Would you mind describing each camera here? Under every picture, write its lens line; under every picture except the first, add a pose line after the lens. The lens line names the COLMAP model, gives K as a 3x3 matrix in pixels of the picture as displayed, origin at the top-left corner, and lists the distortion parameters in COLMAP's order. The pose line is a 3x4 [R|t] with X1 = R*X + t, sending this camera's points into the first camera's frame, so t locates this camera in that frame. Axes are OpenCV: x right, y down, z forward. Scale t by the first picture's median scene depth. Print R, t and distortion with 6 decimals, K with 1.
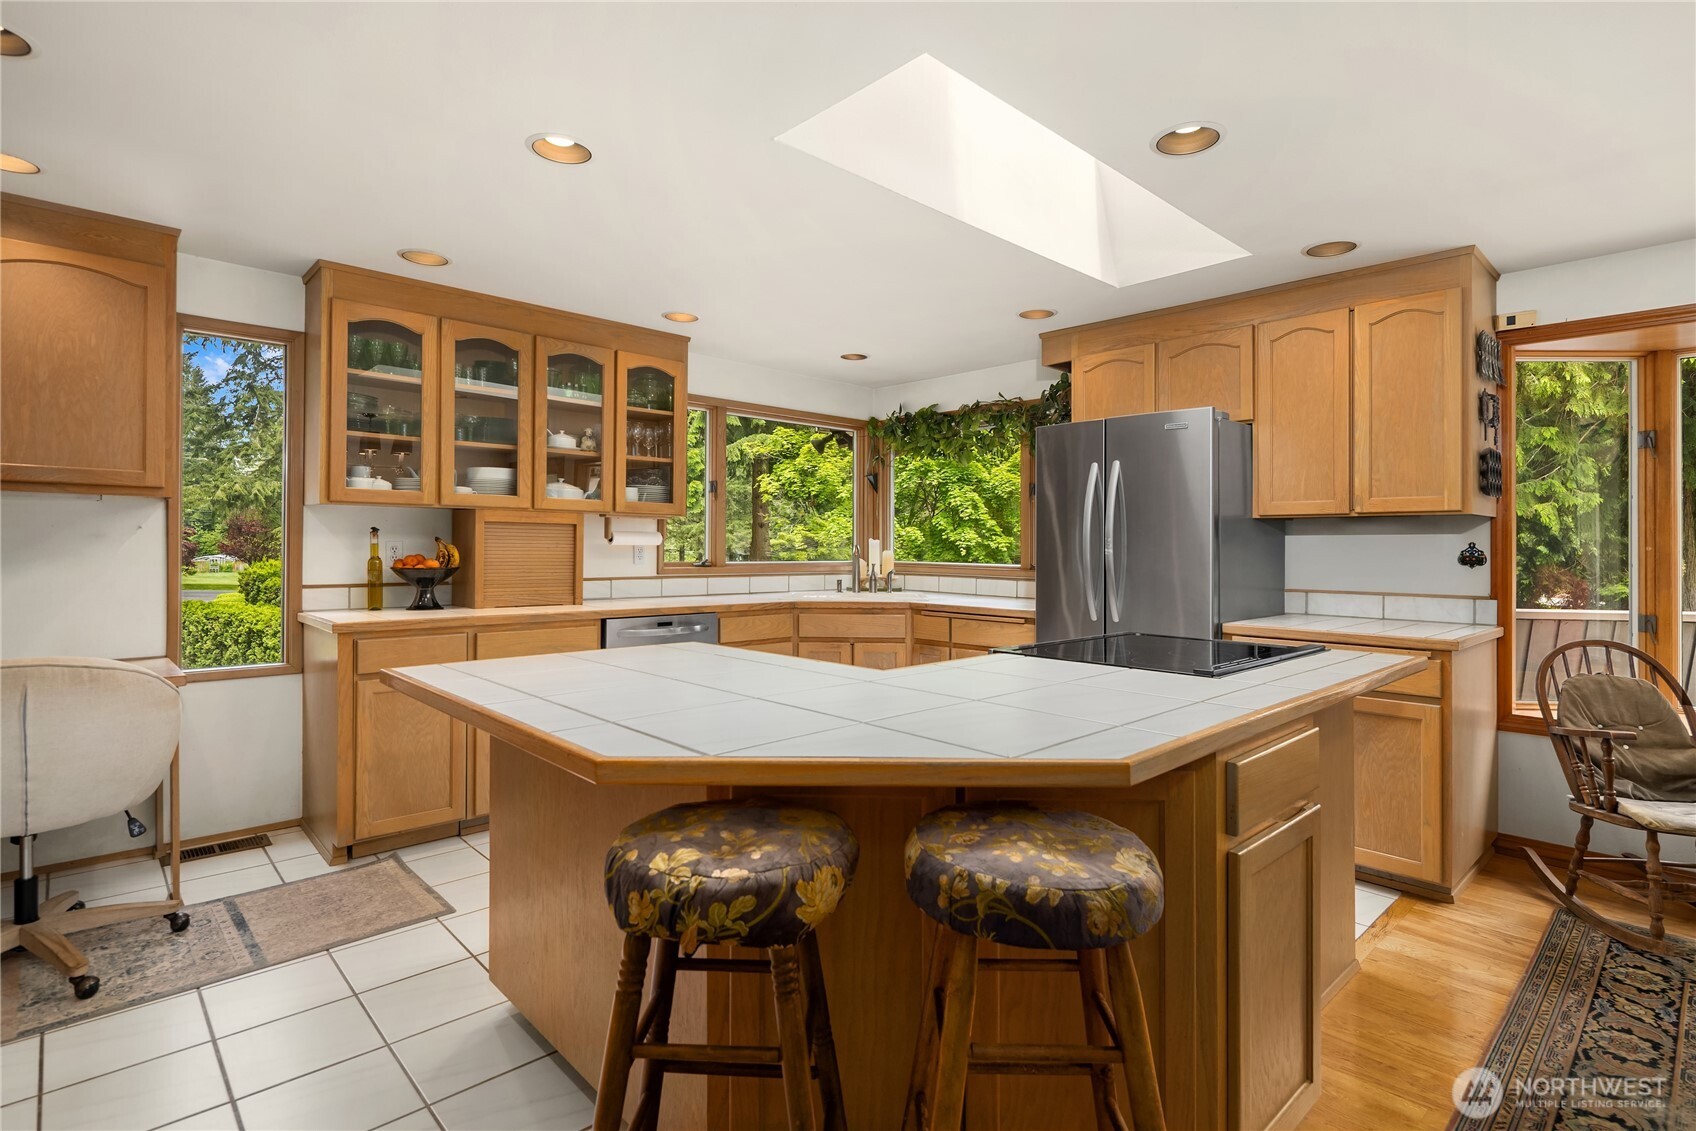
lens RADIAL K [[822.6, 0, 856.7], [0, 822.6, 551.0], [0, 0, 1]] dist [0.000157, -0.000212]
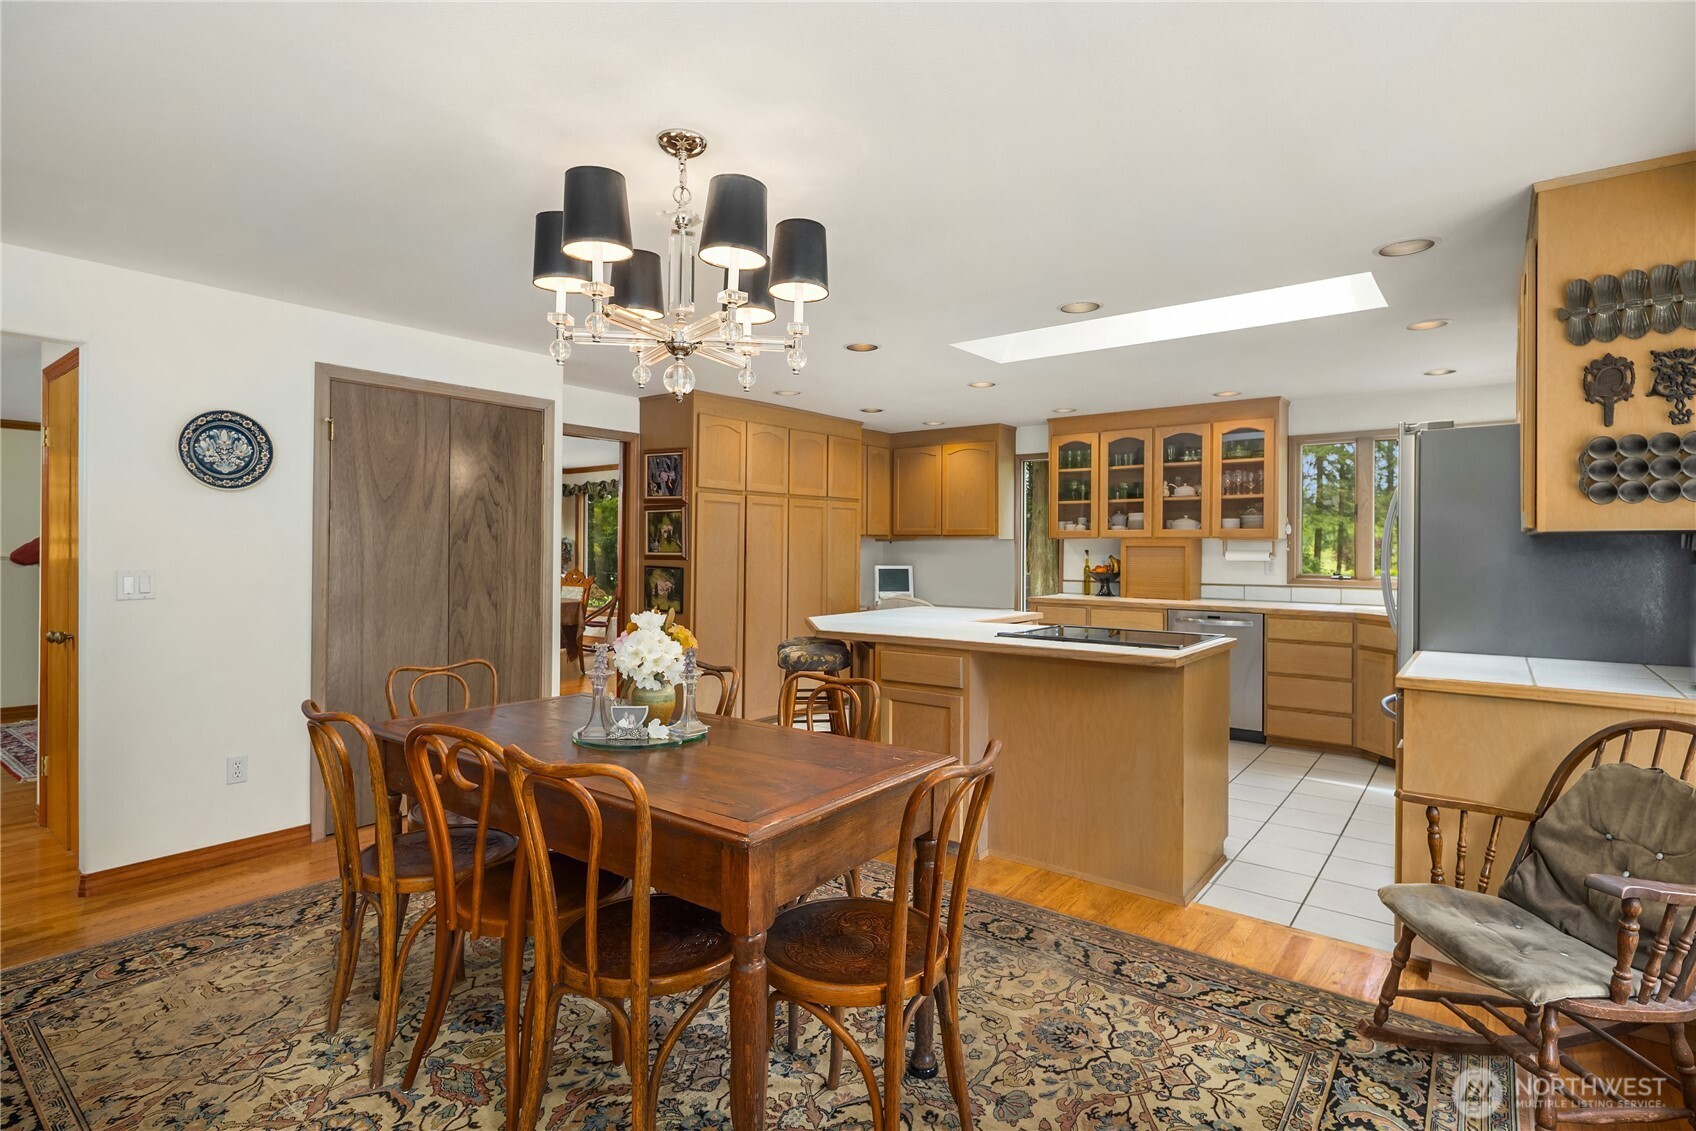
lens RADIAL K [[822.6, 0, 856.7], [0, 822.6, 551.0], [0, 0, 1]] dist [0.000157, -0.000212]
pose [[0.150639, -0.003963, -0.988581, 1.119374], [-0.005536, 0.999973, -0.004852, -0.014389], [0.988573, 0.006203, 0.150613, 0.202666]]
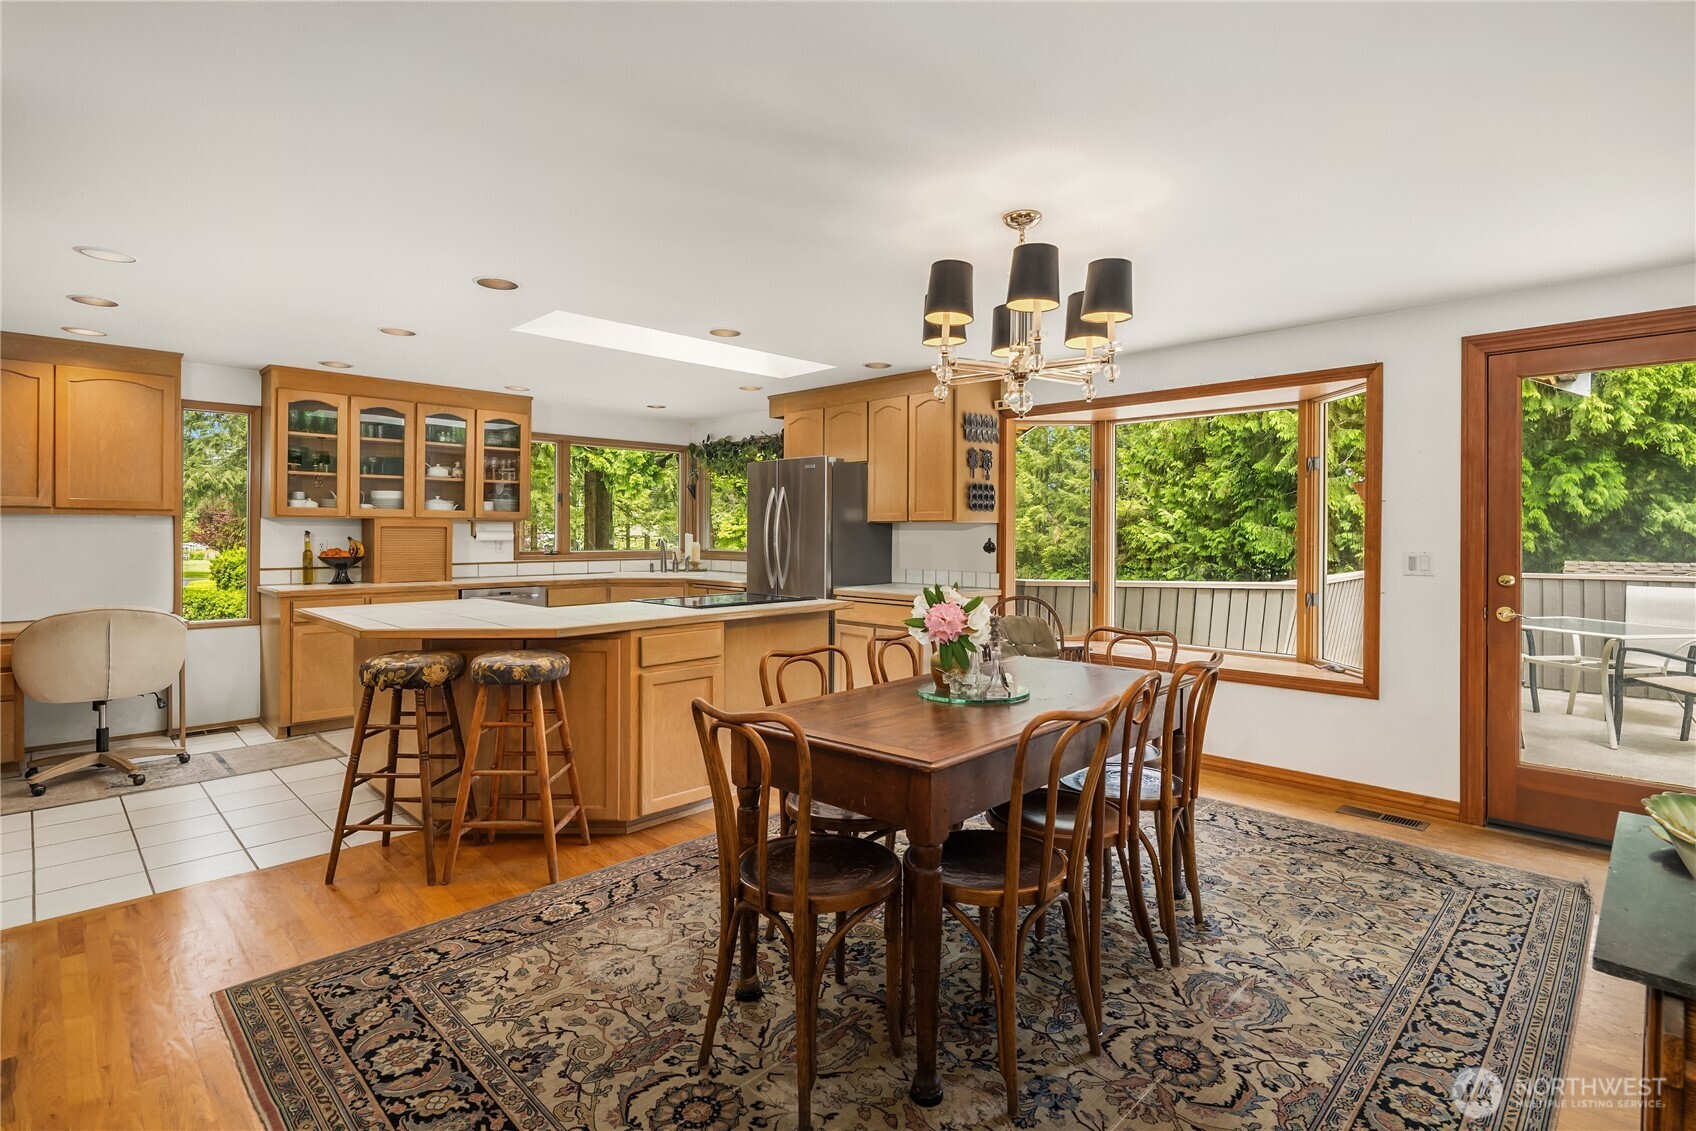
lens RADIAL K [[821.2, 0, 851.3], [0, 821.2, 531.7], [0, 0, 1]] dist [0.002248, 0.000309]
pose [[0.999806, -0.005091, 0.019006, 0.391347], [0.005172, 0.999978, -0.004218, -0.015031], [-0.018984, 0.004316, 0.999810, -0.543261]]
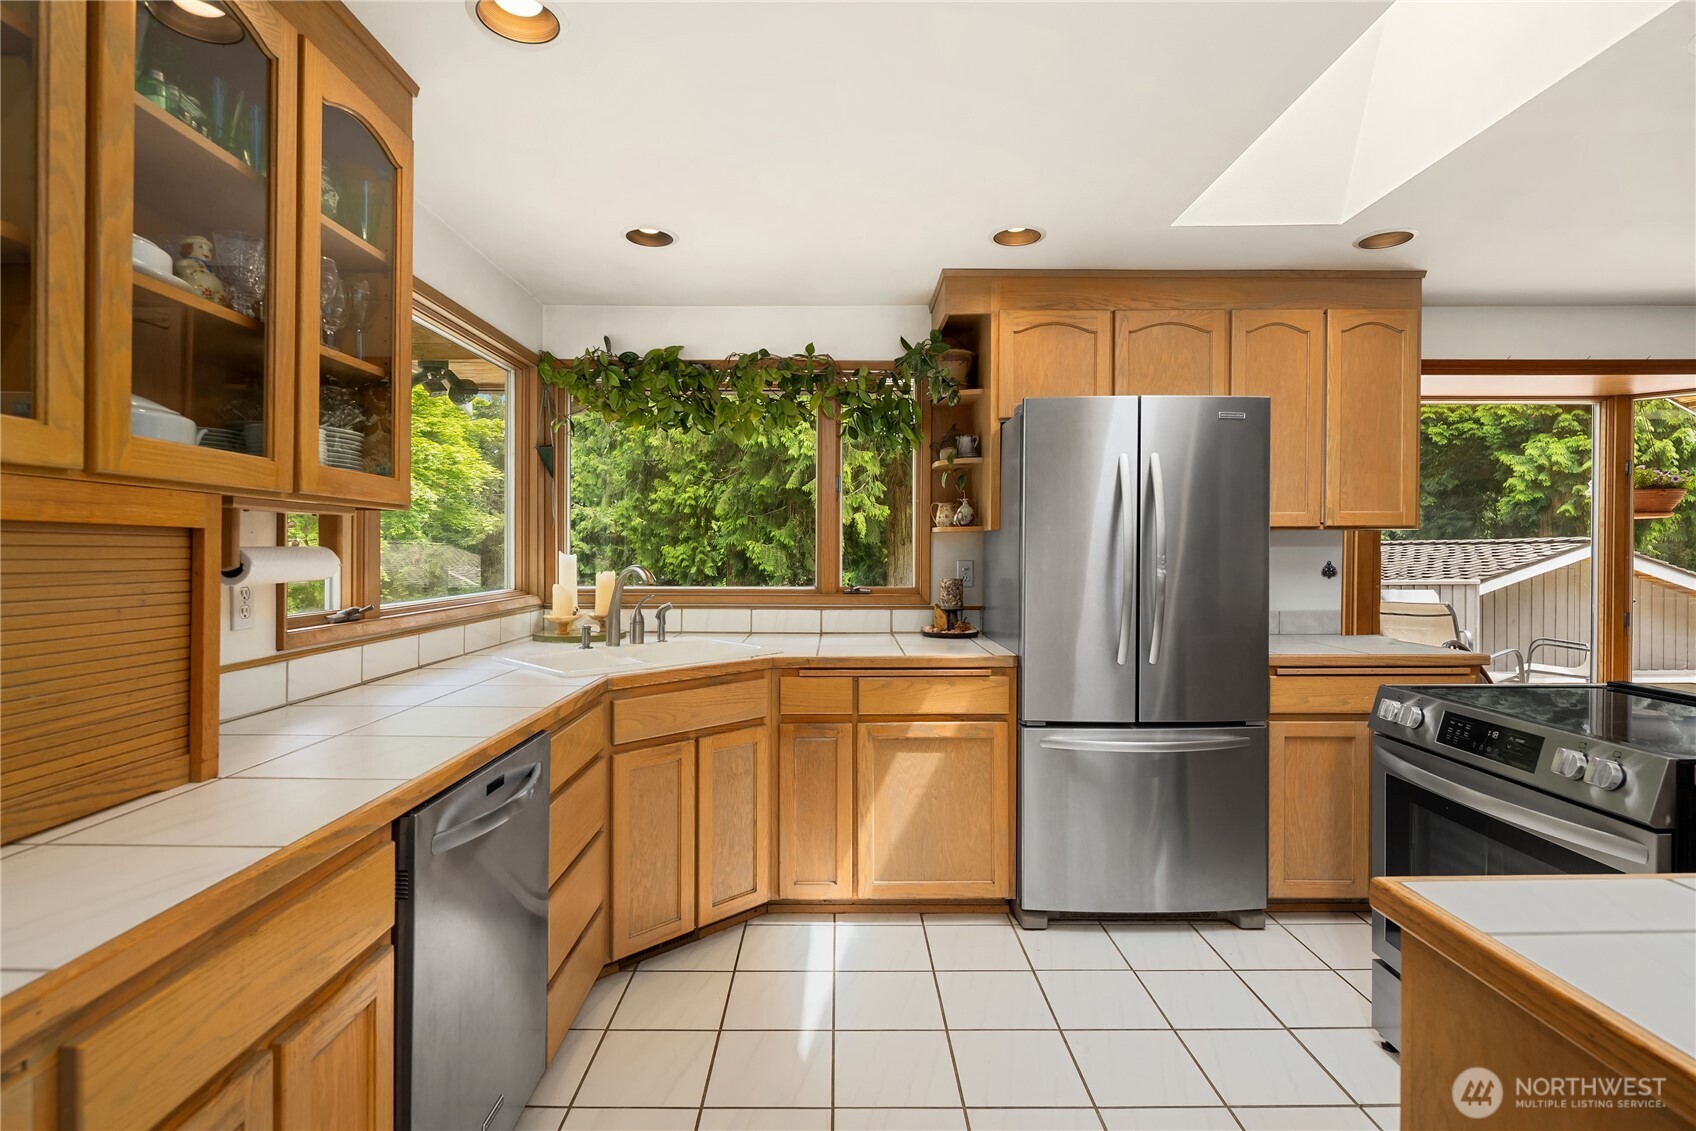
lens RADIAL K [[838.6, 0, 815.6], [0, 838.6, 562.0], [0, 0, 1]] dist [-0.001399, -0.000552]
pose [[0.693923, -0.018774, 0.719805, -0.440485], [0.009540, 0.999812, 0.016880, -0.024483], [-0.719986, -0.004847, 0.693971, 0.651759]]
